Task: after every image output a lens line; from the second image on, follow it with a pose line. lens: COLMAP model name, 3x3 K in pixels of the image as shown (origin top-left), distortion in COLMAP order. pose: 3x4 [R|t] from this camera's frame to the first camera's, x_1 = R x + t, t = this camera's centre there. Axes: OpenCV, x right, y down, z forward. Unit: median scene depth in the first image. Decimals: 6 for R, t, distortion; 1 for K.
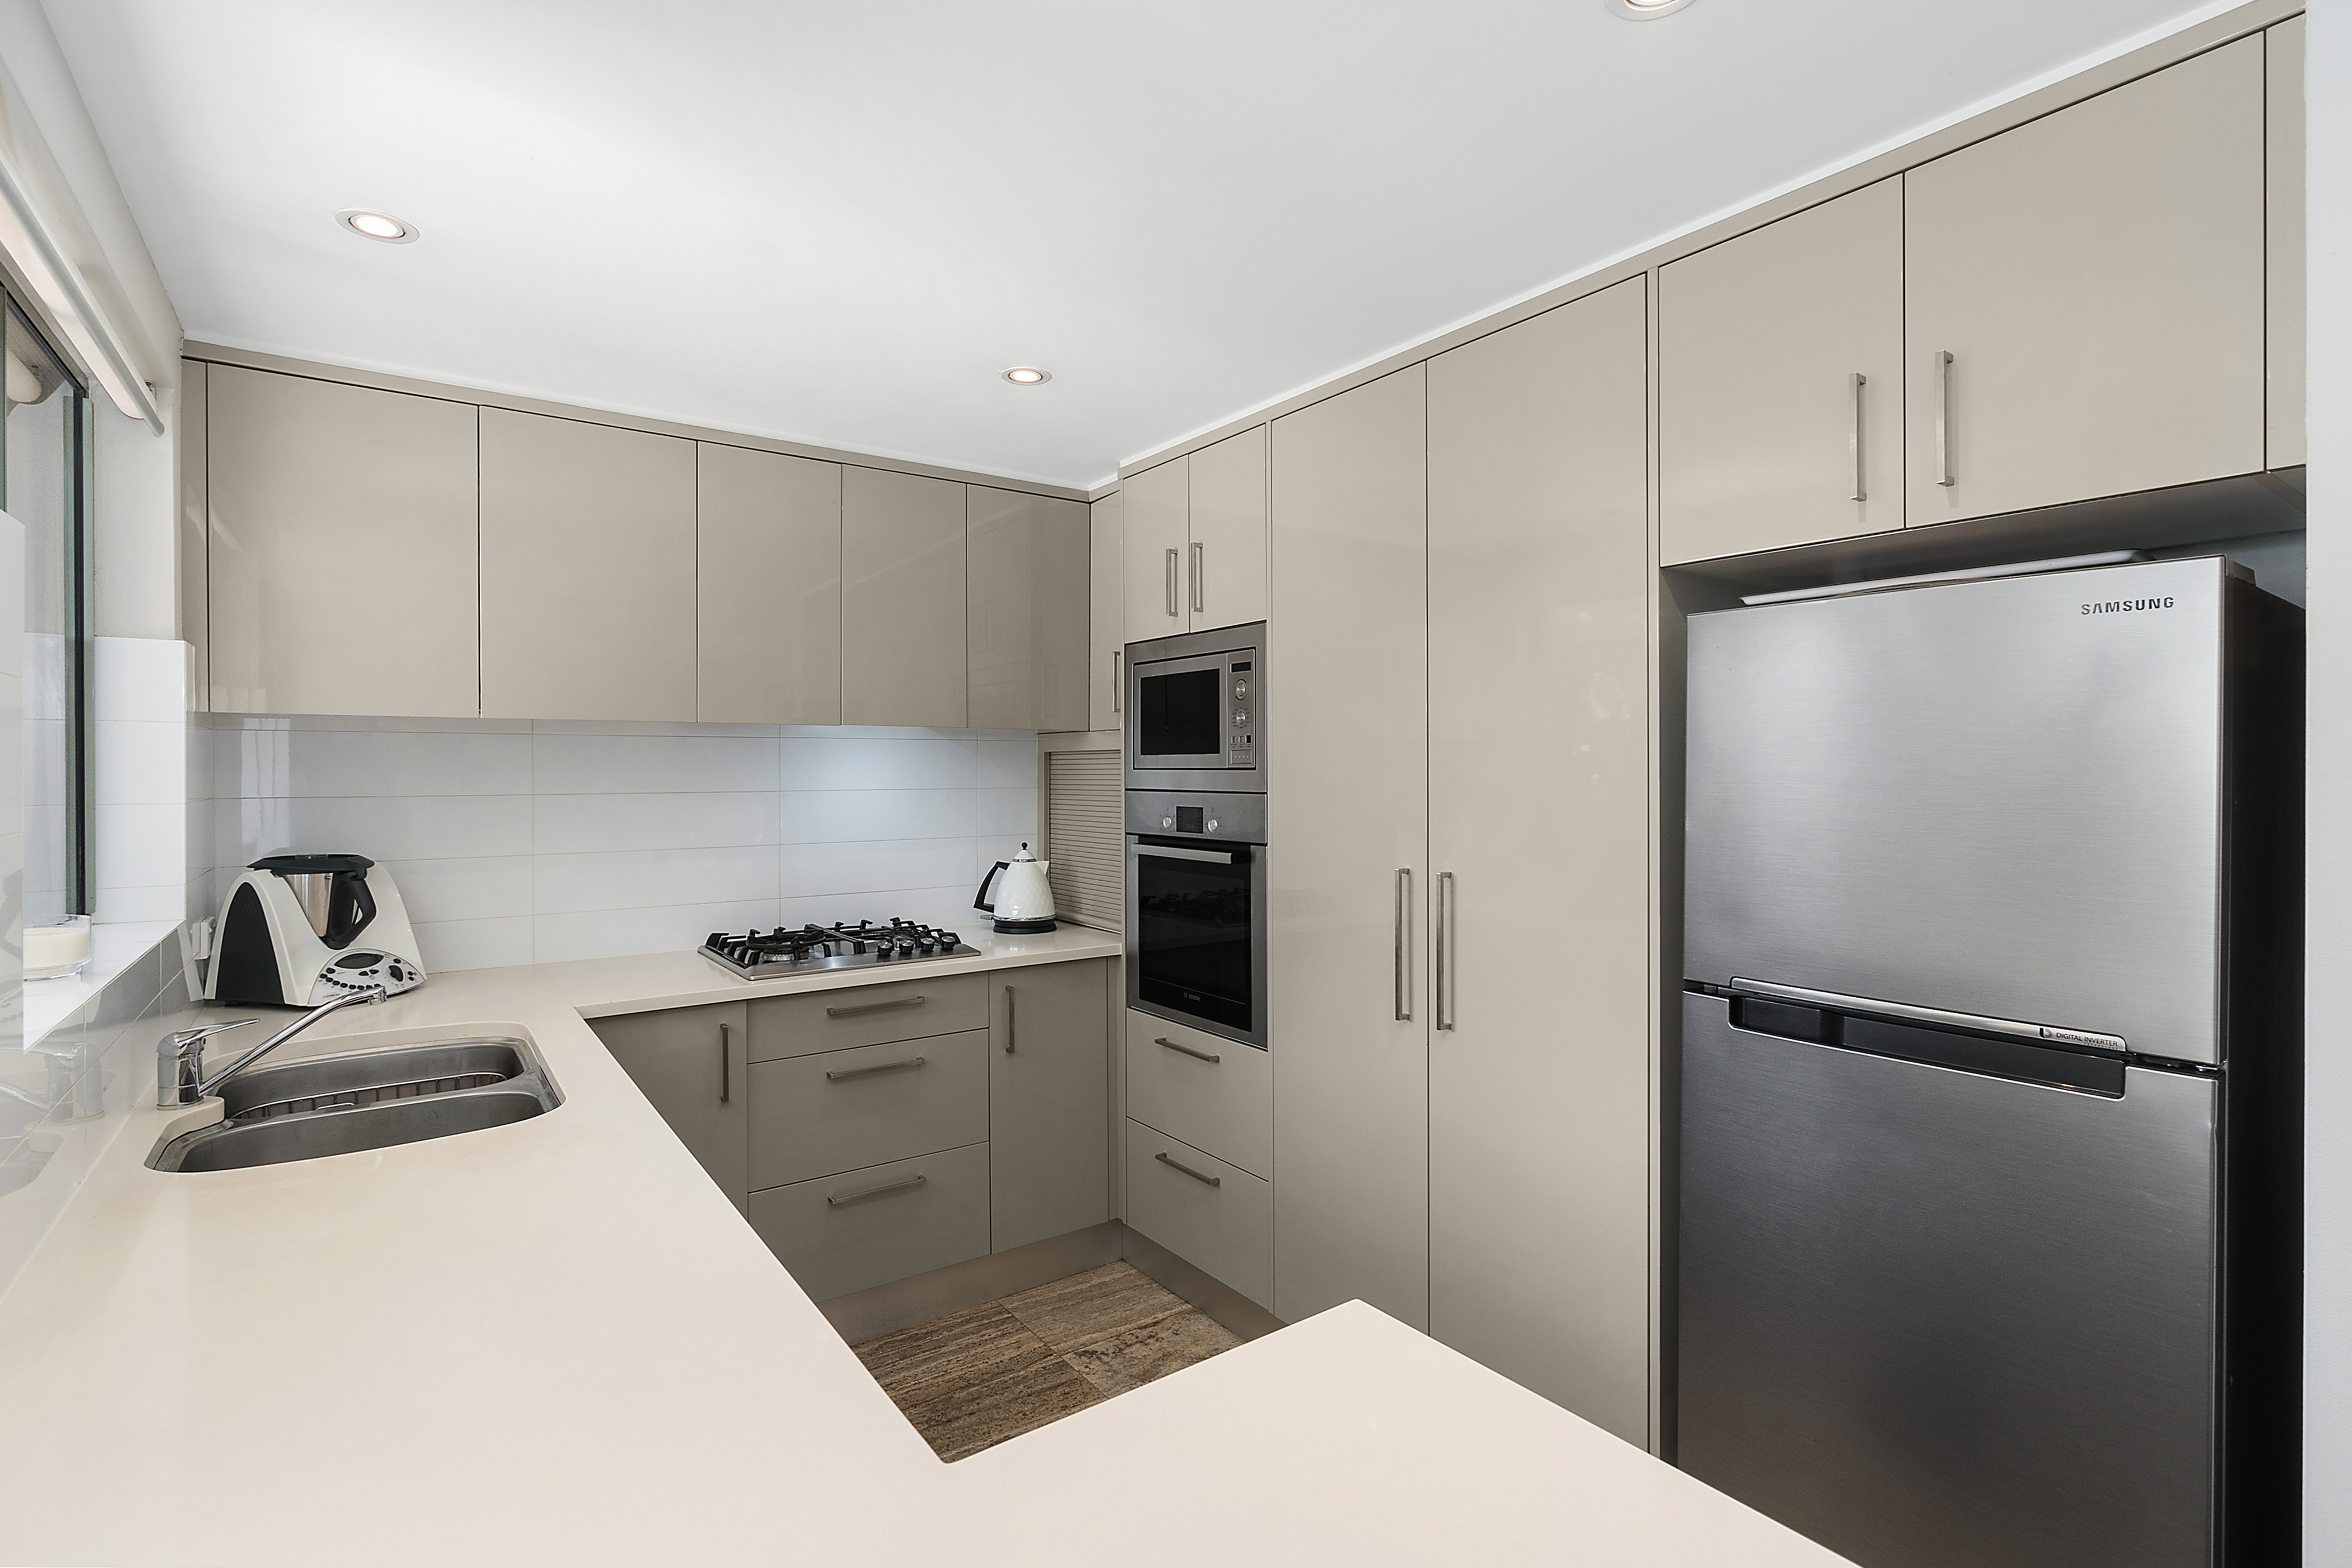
lens RADIAL K [[1080.1, 0, 1174.8], [0, 1080.1, 777.8], [0, 0, 1]] dist [-0.002018, -0.000100]
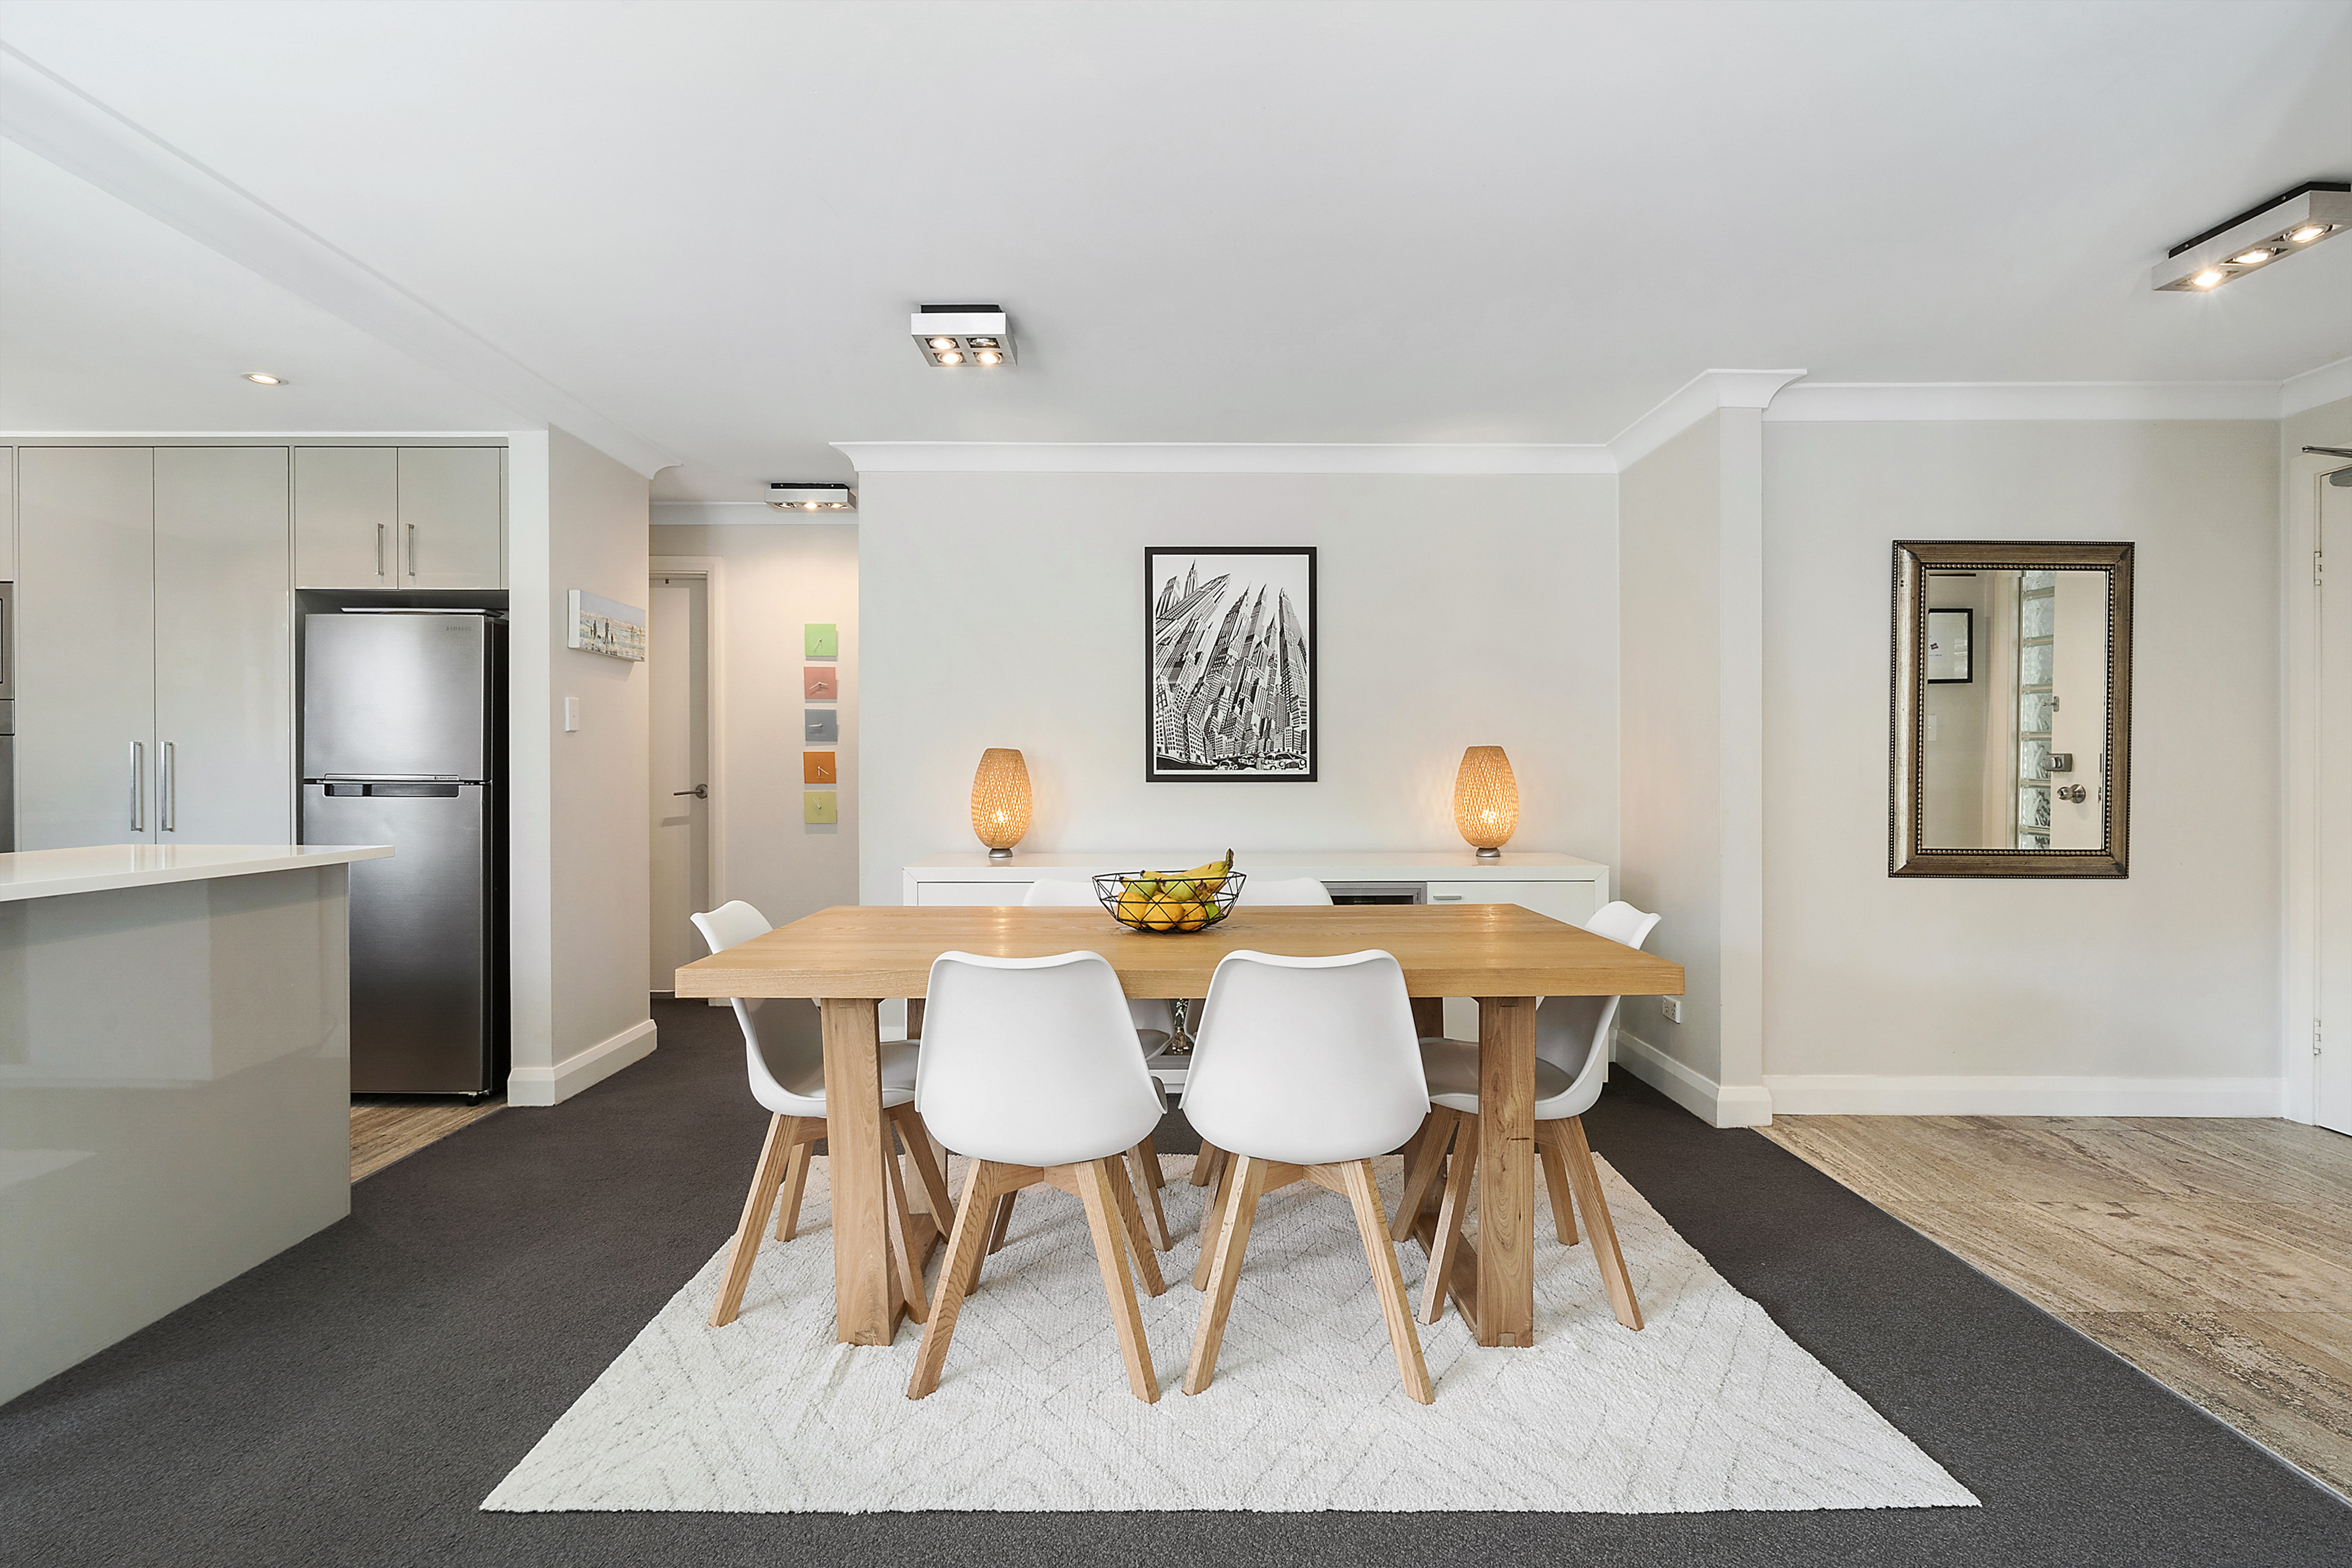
lens RADIAL K [[1080.1, 0, 1173.4], [0, 1080.1, 784.3], [0, 0, 1]] dist [-0.002018, -0.000100]
pose [[0.585320, -0.002765, 0.810798, -0.266510], [0.000651, 0.999995, 0.002940, 0.187946], [-0.810802, -0.001192, 0.585319, -1.677556]]
